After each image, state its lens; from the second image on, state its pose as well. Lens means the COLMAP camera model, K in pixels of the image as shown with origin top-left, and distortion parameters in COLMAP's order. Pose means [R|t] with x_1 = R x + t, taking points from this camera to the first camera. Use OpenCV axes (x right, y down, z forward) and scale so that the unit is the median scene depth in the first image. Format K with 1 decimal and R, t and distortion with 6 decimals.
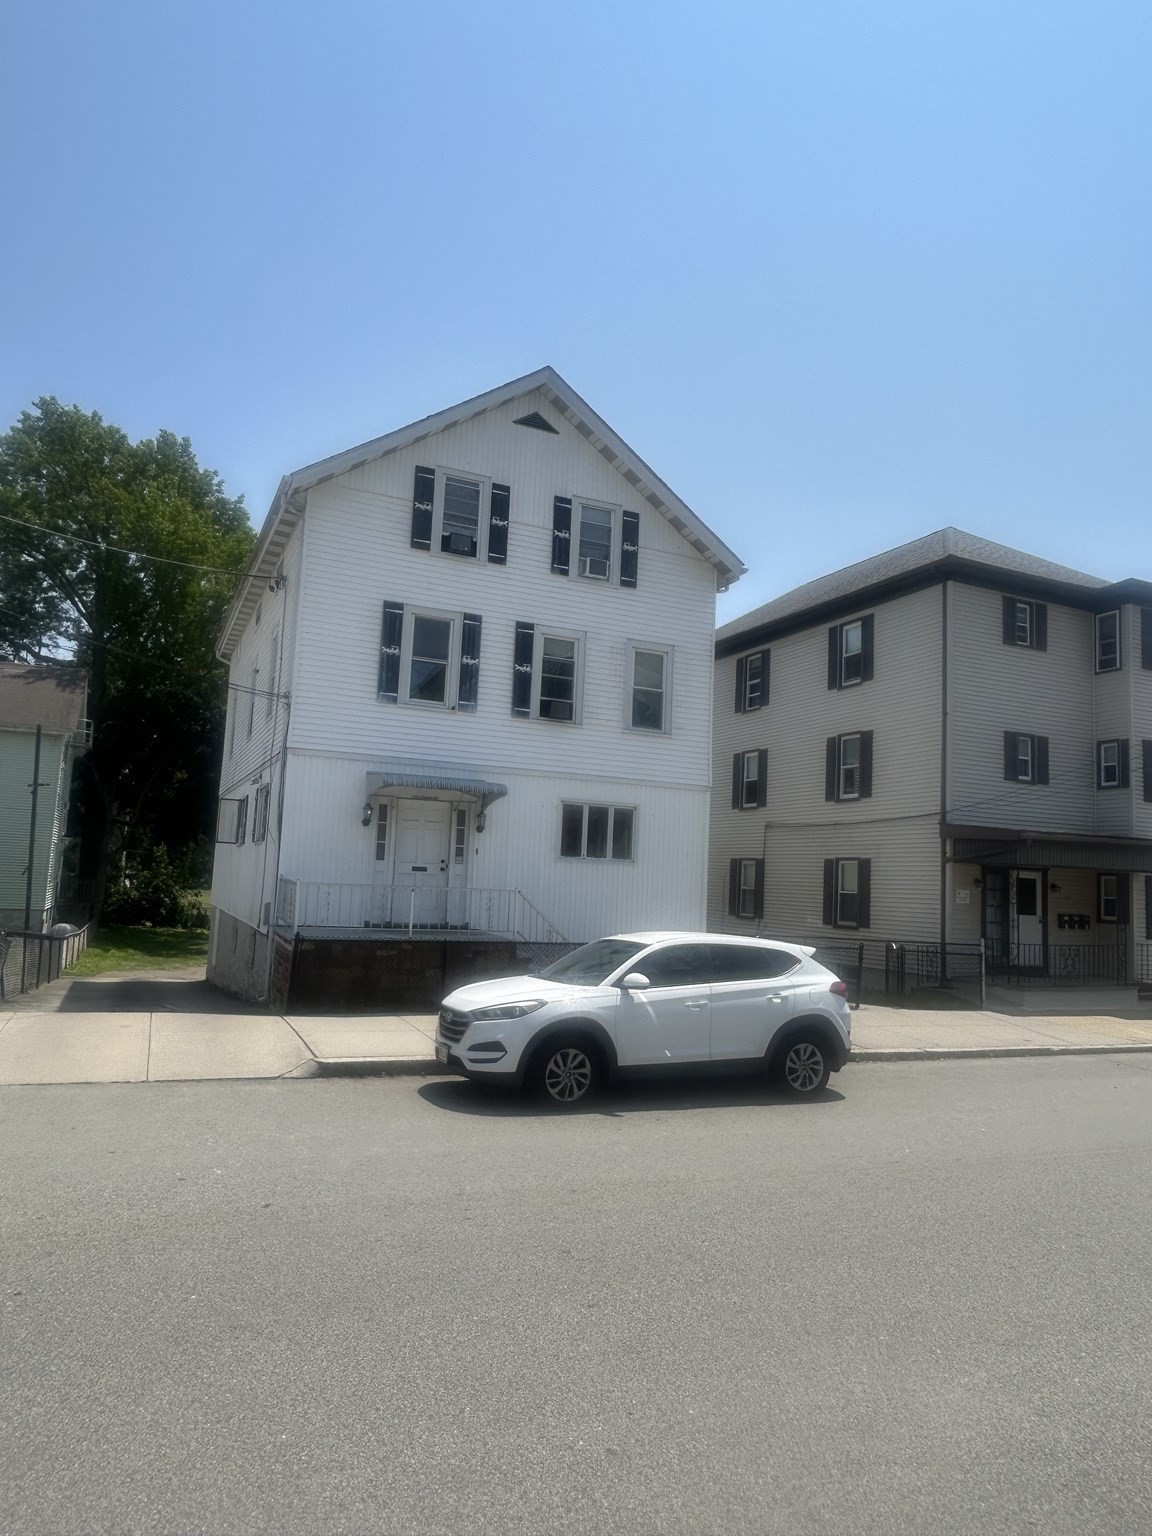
lens RADIAL K [[984.9, 0, 577.8], [0, 984.9, 769.7], [0, 0, 1]] dist [0.003700, 0.000432]
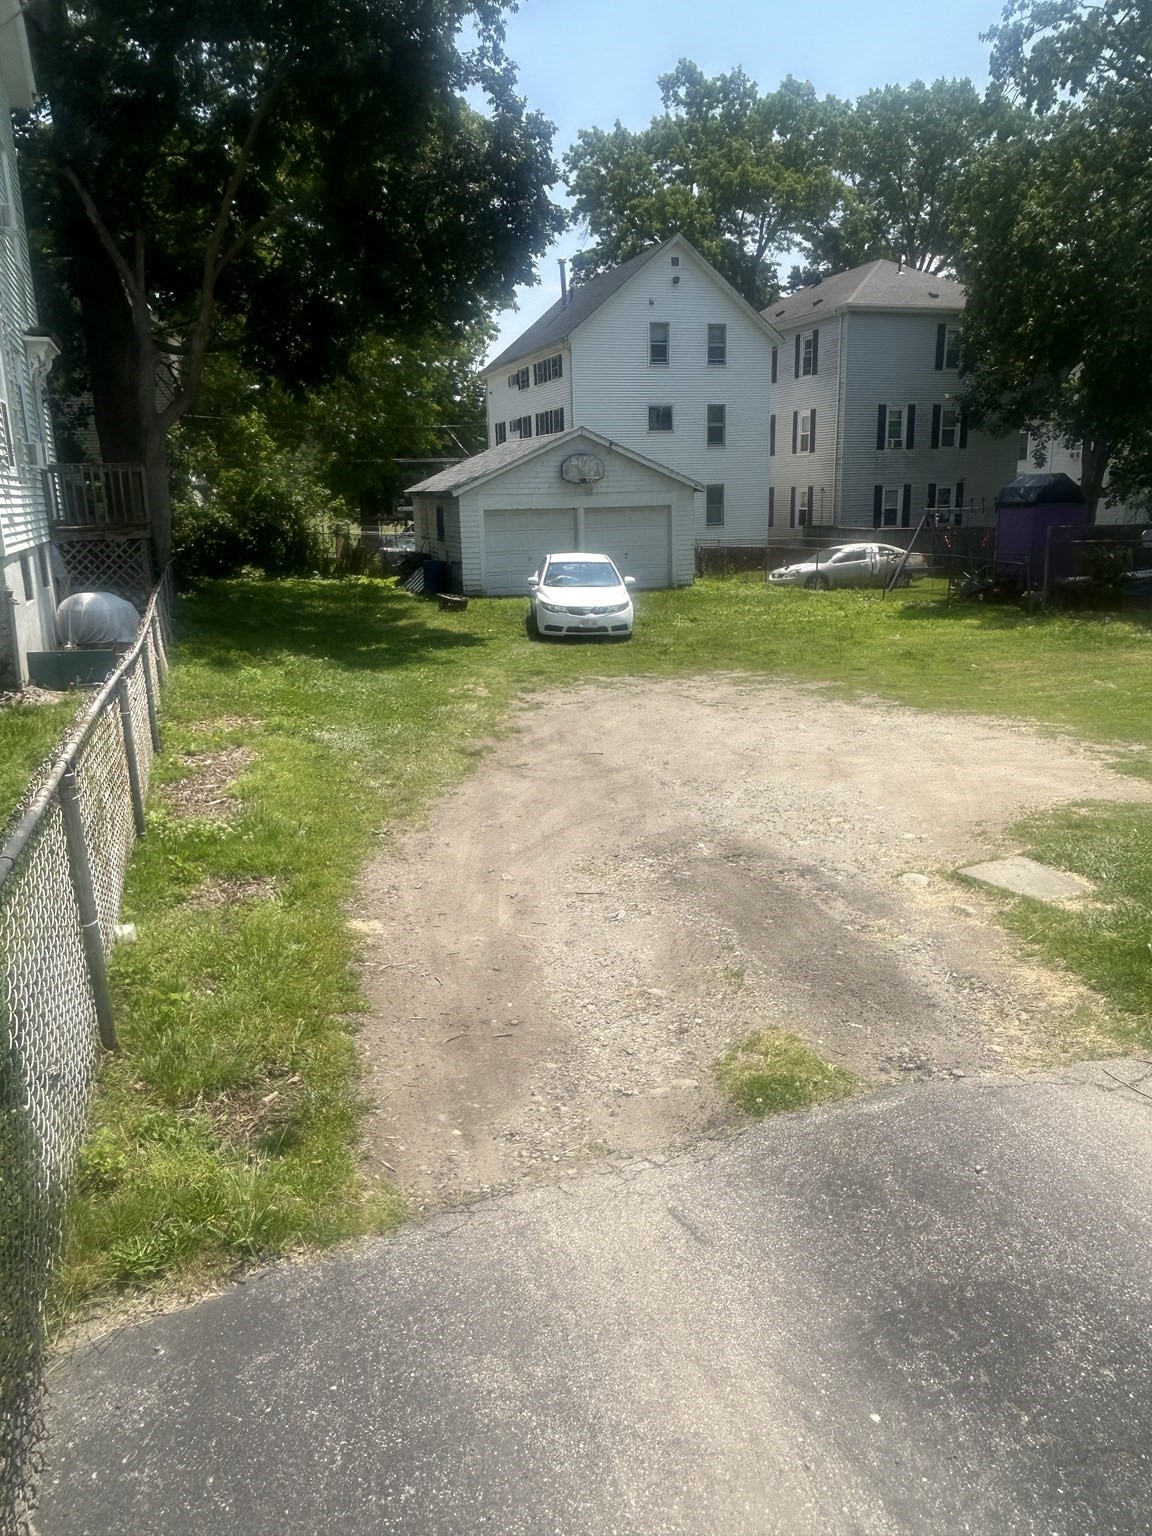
lens RADIAL K [[1078.2, 0, 574.0], [0, 1078.2, 765.9], [0, 0, 1]] dist [-0.001264, -0.000221]
pose [[0.995315, -0.046947, -0.084528, -0.236765], [0.074093, 0.931994, 0.354821, 0.064917], [0.062122, -0.359421, 0.931105, 0.466083]]
